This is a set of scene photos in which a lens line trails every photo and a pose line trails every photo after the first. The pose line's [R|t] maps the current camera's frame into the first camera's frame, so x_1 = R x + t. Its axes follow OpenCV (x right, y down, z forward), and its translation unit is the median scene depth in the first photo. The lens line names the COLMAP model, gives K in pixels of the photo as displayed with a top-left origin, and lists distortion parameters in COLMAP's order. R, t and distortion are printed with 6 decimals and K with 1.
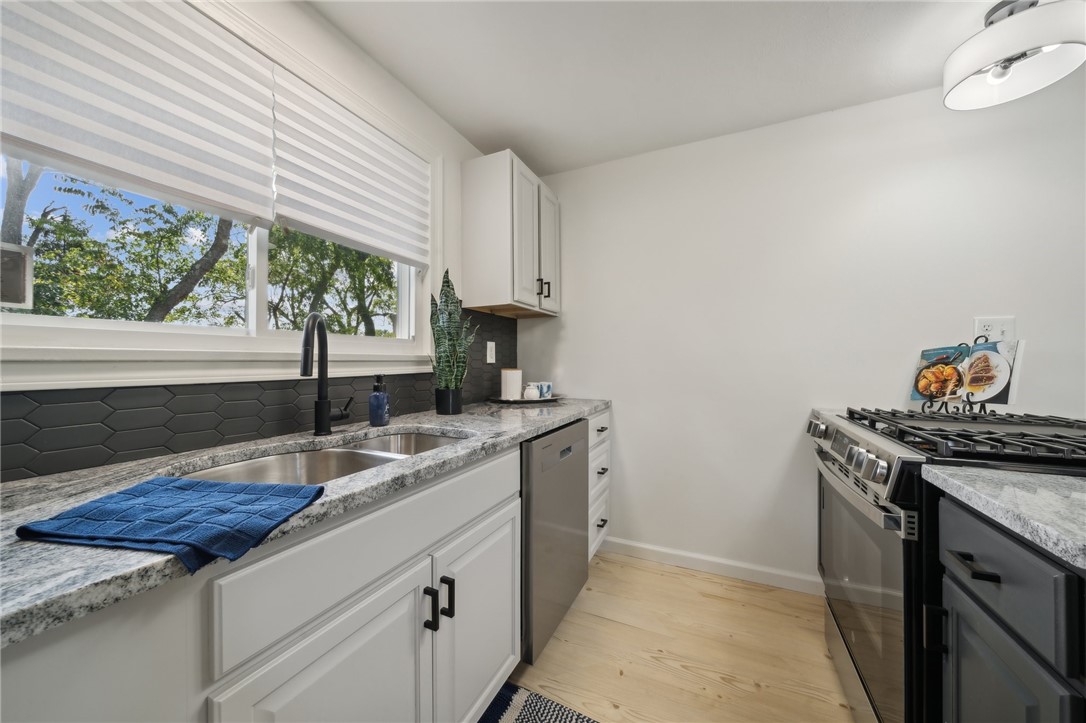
lens RADIAL K [[367.3, 0, 550.4], [0, 367.3, 361.1], [0, 0, 1]] dist [-0.003026, -0.000411]
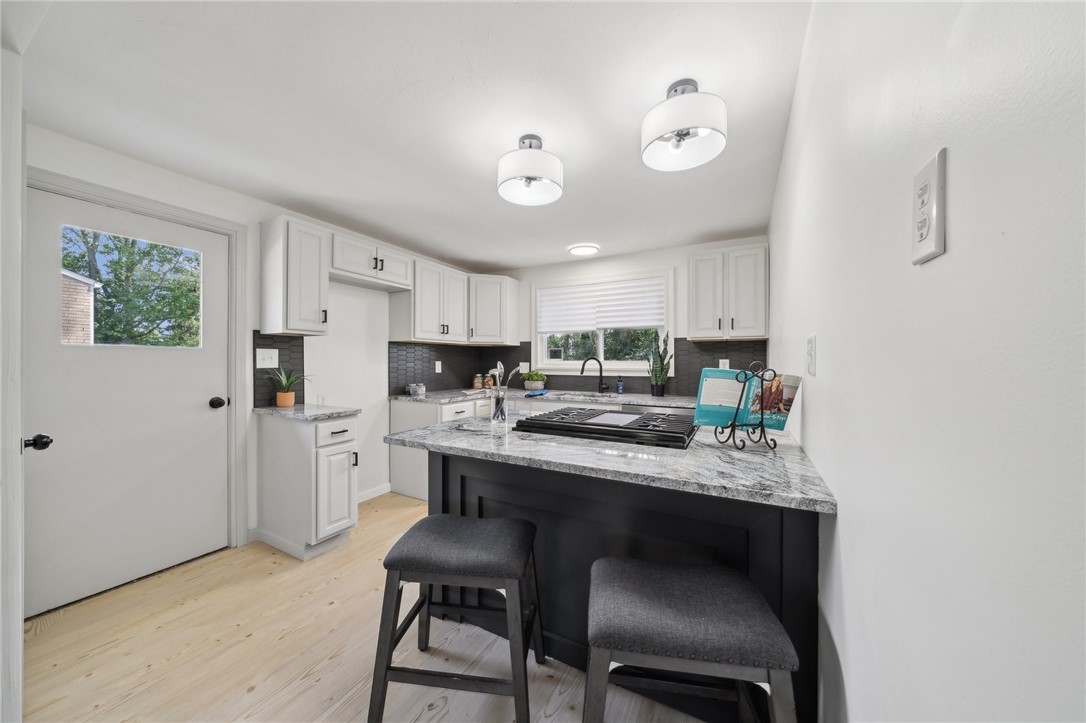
lens RADIAL K [[367.3, 0, 552.3], [0, 367.3, 362.9], [0, 0, 1]] dist [-0.003026, -0.000411]
pose [[-0.032417, 0.006409, -0.999454, 1.908708], [-0.003369, 0.999973, 0.006521, -0.062472], [0.999469, 0.003578, -0.032395, 0.484074]]
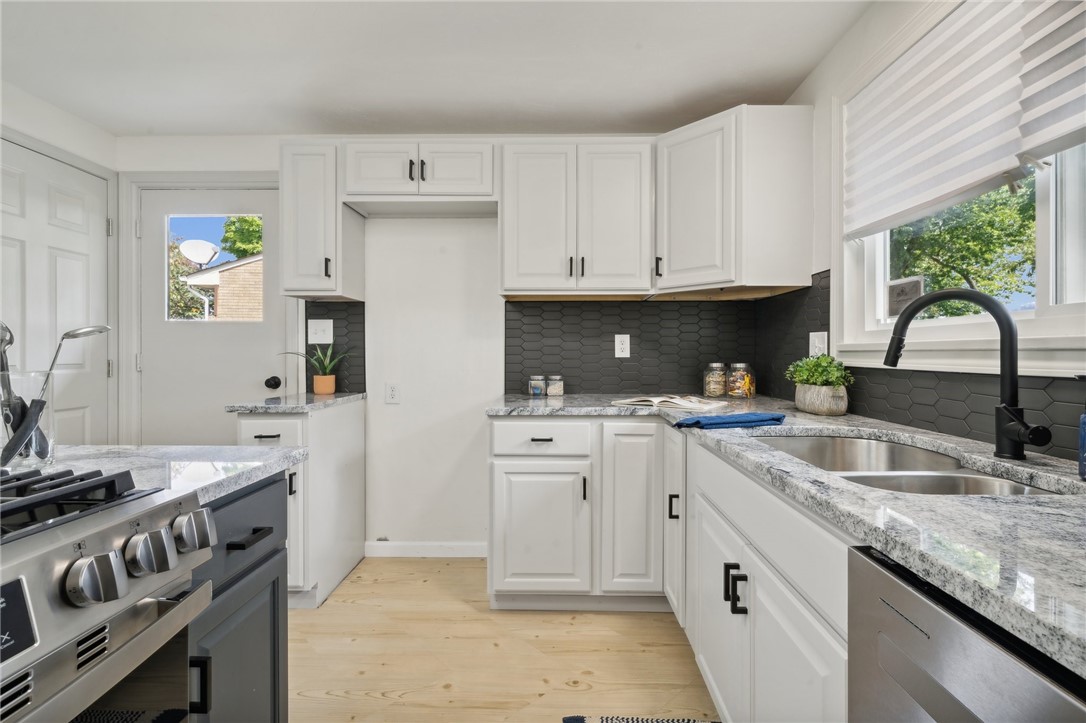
lens RADIAL K [[504.5, 0, 580.4], [0, 504.5, 354.4], [0, 0, 1]] dist [-0.000709, 0.001048]
pose [[-0.912461, 0.004192, -0.409142, 0.354034], [0.002641, 0.999987, 0.004355, 0.001356], [0.409155, 0.002893, -0.912460, 1.104971]]
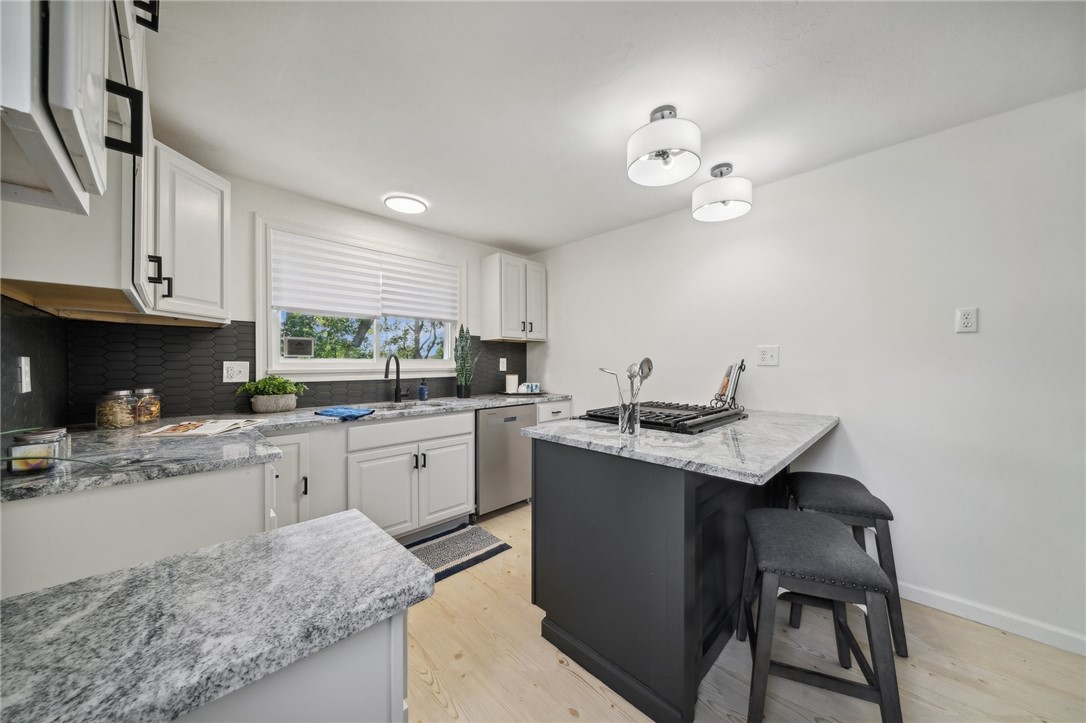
lens RADIAL K [[367.3, 0, 556.7], [0, 367.3, 362.9], [0, 0, 1]] dist [-0.003026, -0.000411]
pose [[0.942305, 0.002693, -0.334744, 0.848532], [-0.002357, 0.999996, 0.001409, -0.046882], [0.334746, -0.000539, 0.942308, -0.670137]]
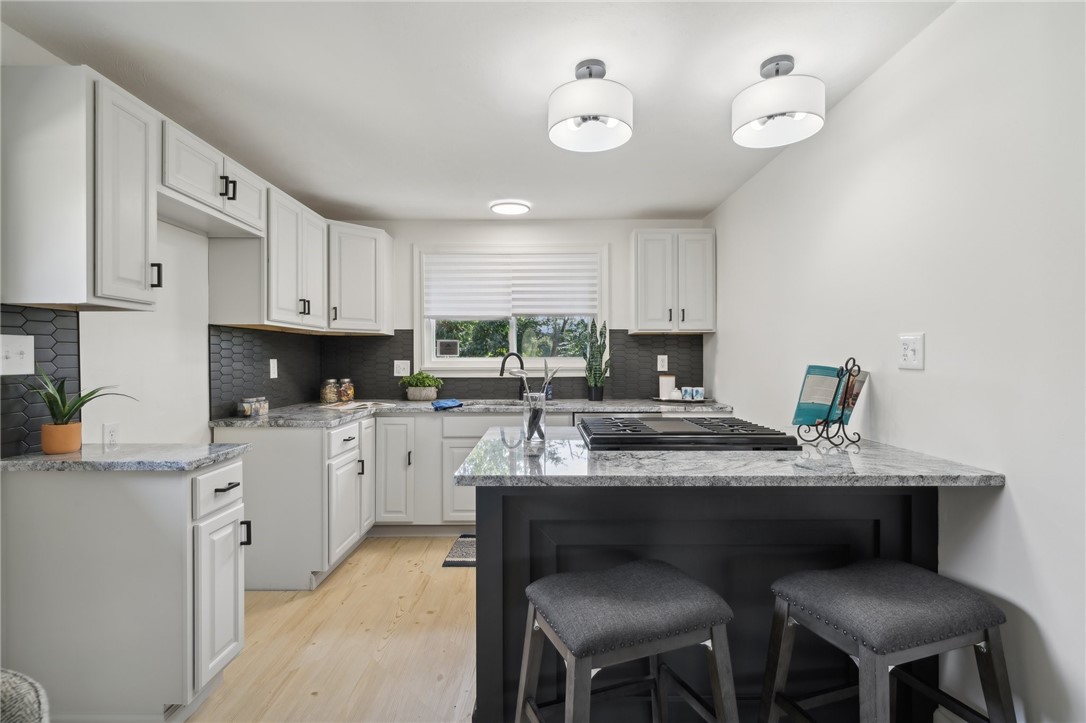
lens RADIAL K [[504.5, 0, 554.4], [0, 504.5, 361.4], [0, 0, 1]] dist [-0.000709, 0.001048]
pose [[0.442588, 0.007036, -0.896697, 1.798564], [0.000192, 0.999968, 0.007941, -0.061872], [0.896725, -0.003687, 0.442573, -0.216715]]
